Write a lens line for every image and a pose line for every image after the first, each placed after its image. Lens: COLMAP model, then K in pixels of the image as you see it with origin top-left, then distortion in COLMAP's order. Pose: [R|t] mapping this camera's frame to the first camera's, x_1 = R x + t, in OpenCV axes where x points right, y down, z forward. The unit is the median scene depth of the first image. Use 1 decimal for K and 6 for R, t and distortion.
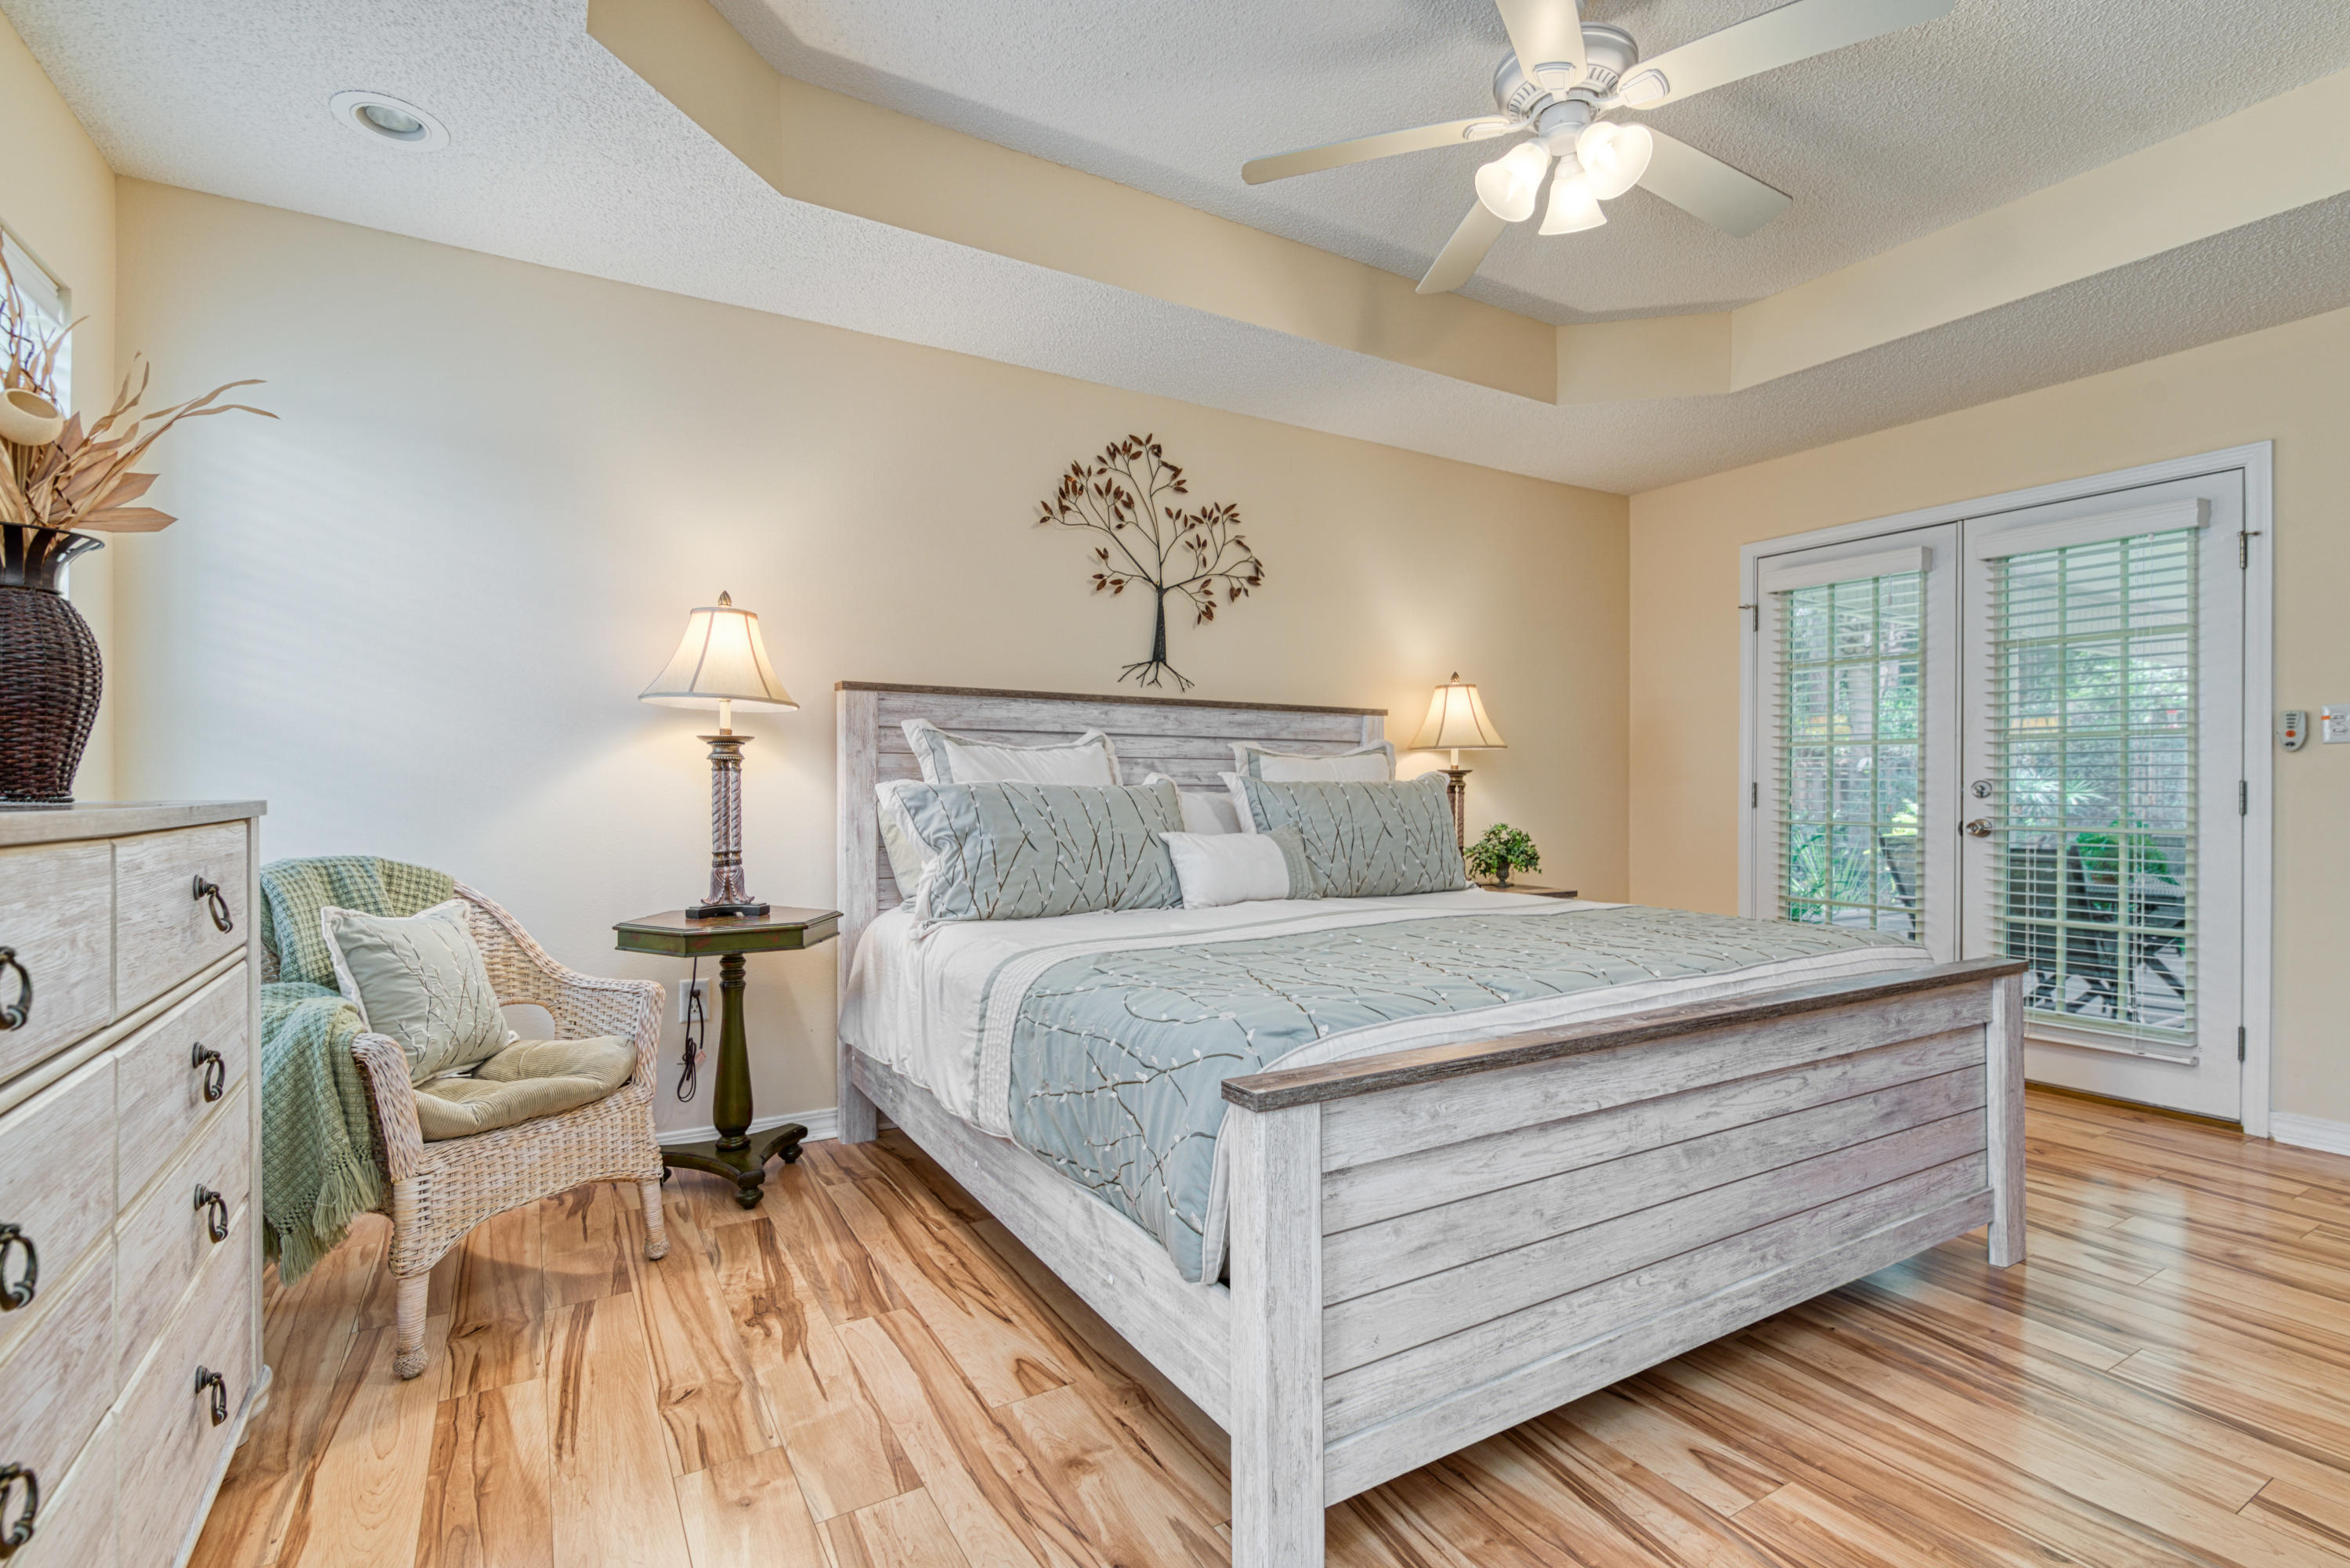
lens RADIAL K [[1083.0, 0, 1179.5], [0, 1083.0, 786.5], [0, 0, 1]] dist [-0.008713, 0.001489]
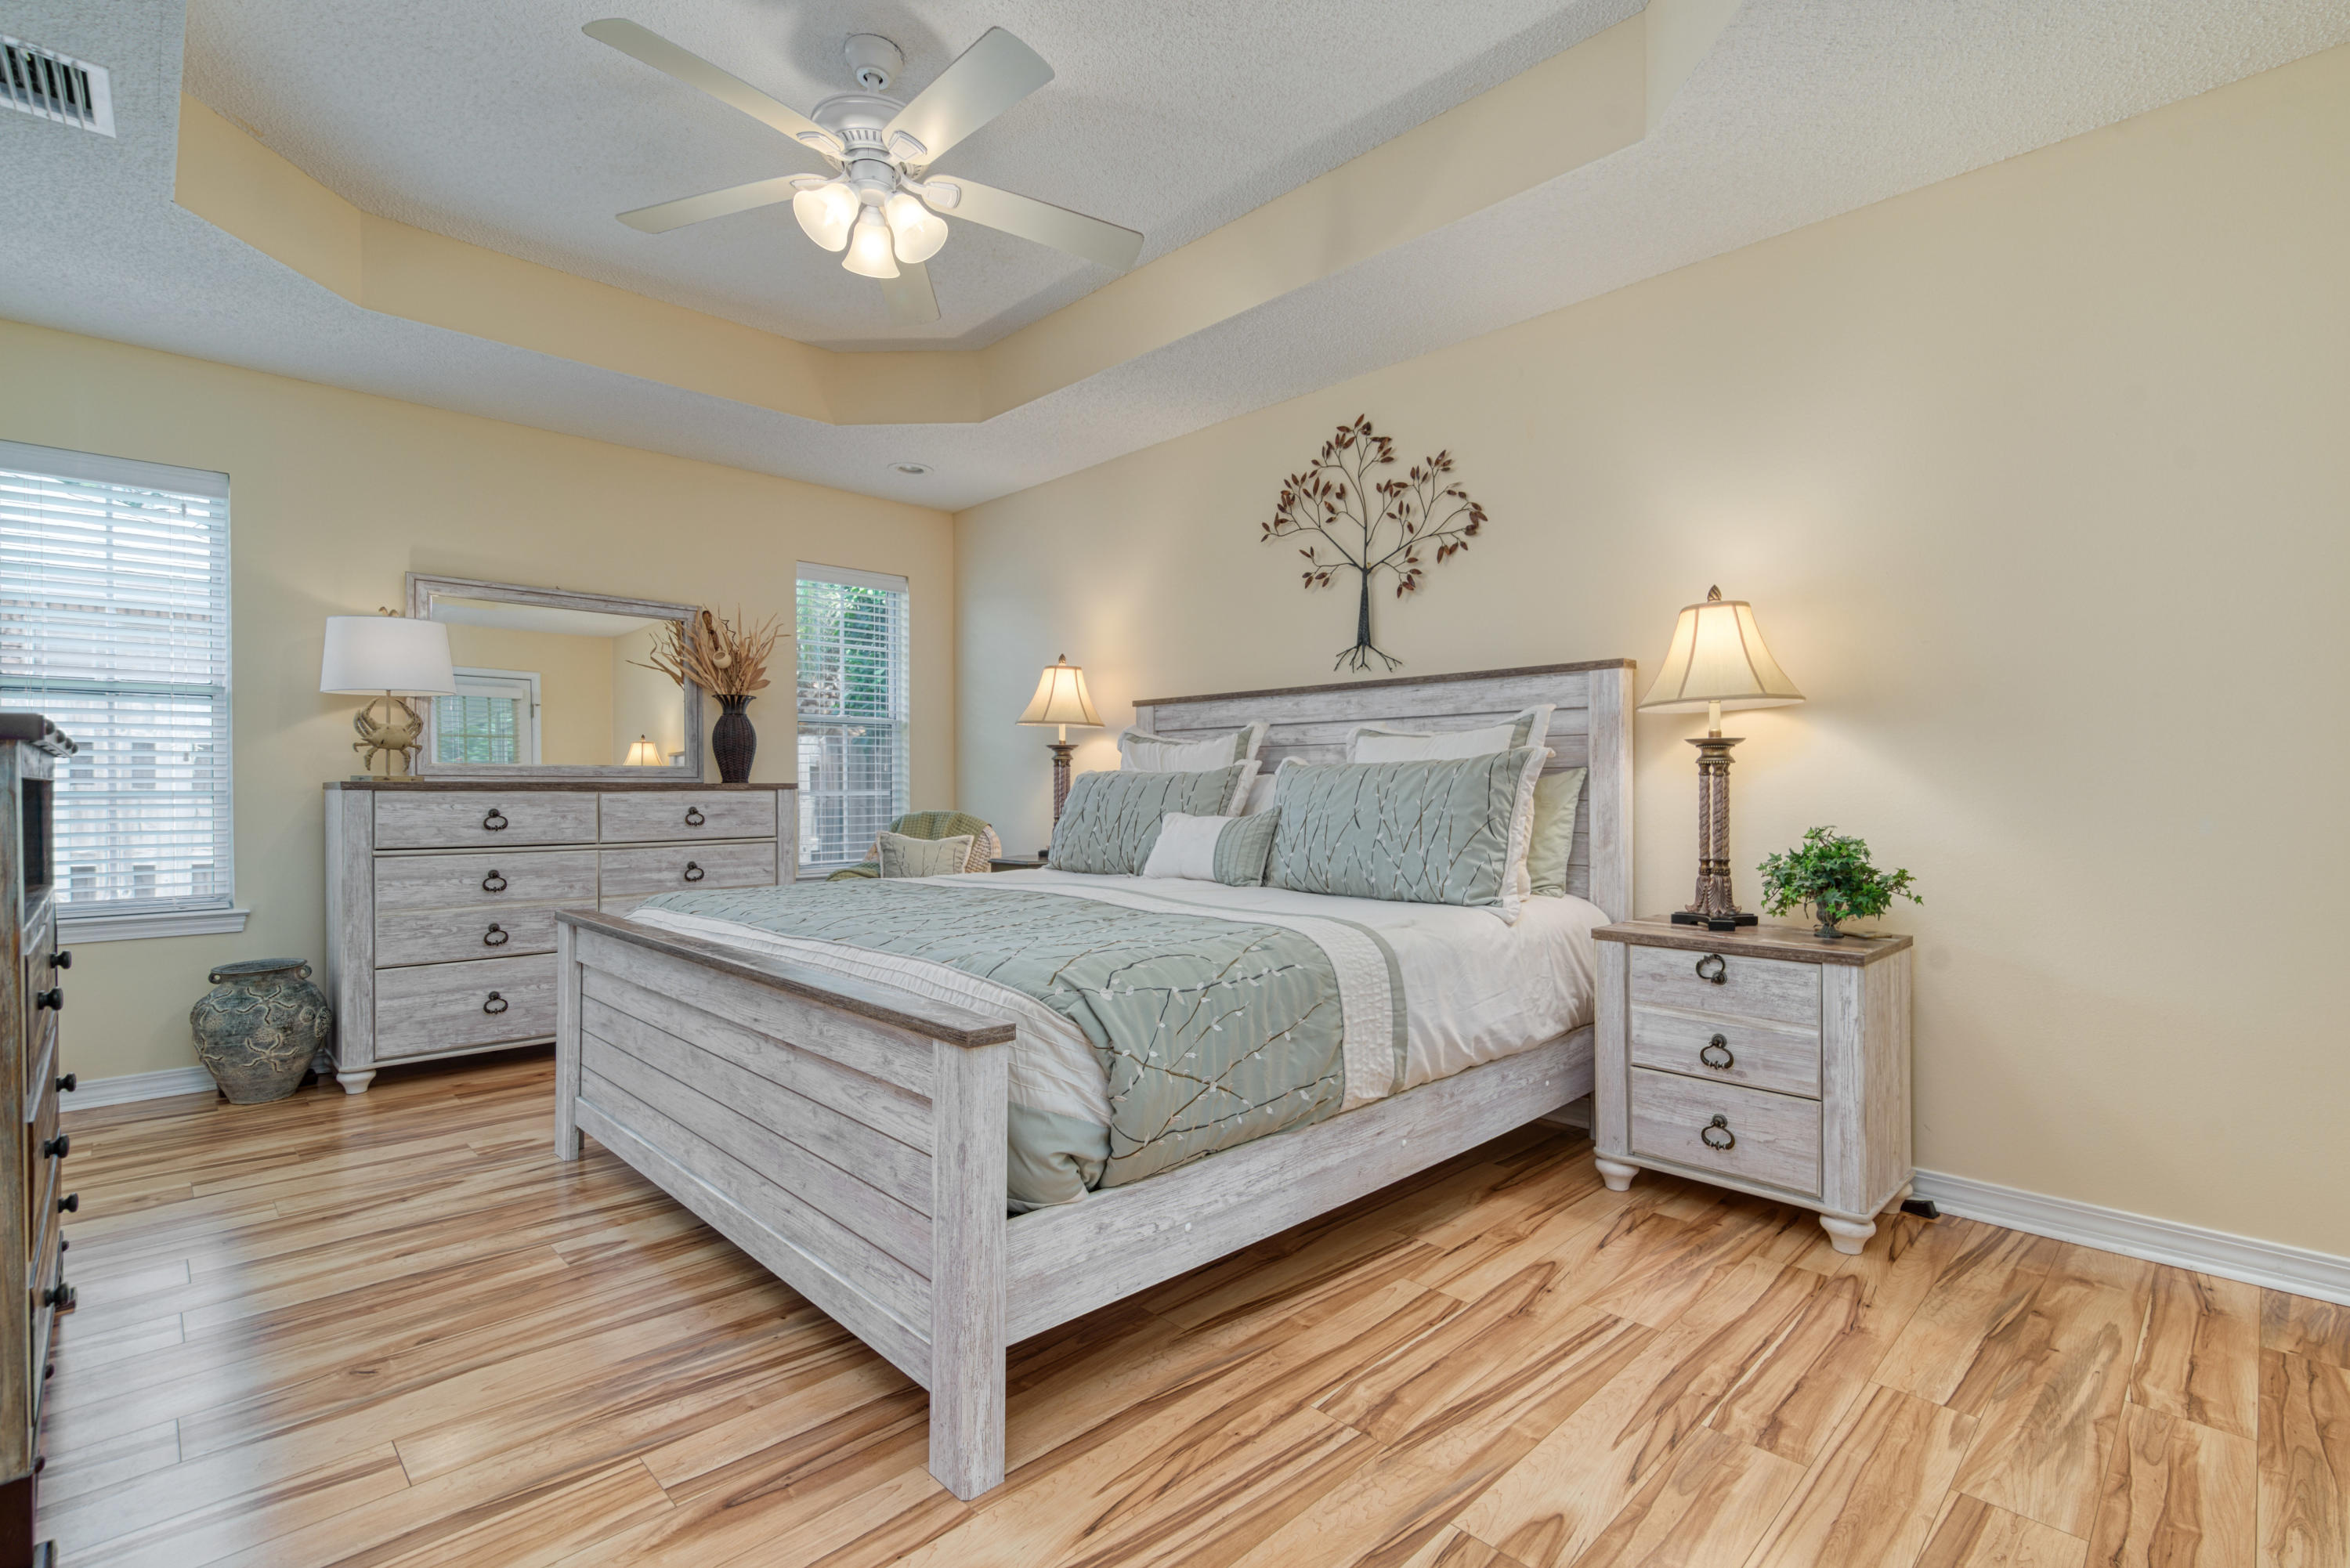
lens RADIAL K [[1083.0, 0, 1186.1], [0, 1083.0, 786.2], [0, 0, 1]] dist [-0.008713, 0.001489]
pose [[0.229117, -0.004709, -0.973388, 0.900491], [0.001216, 0.999989, -0.004551, 0.016716], [0.973398, -0.000141, 0.229120, 0.622415]]
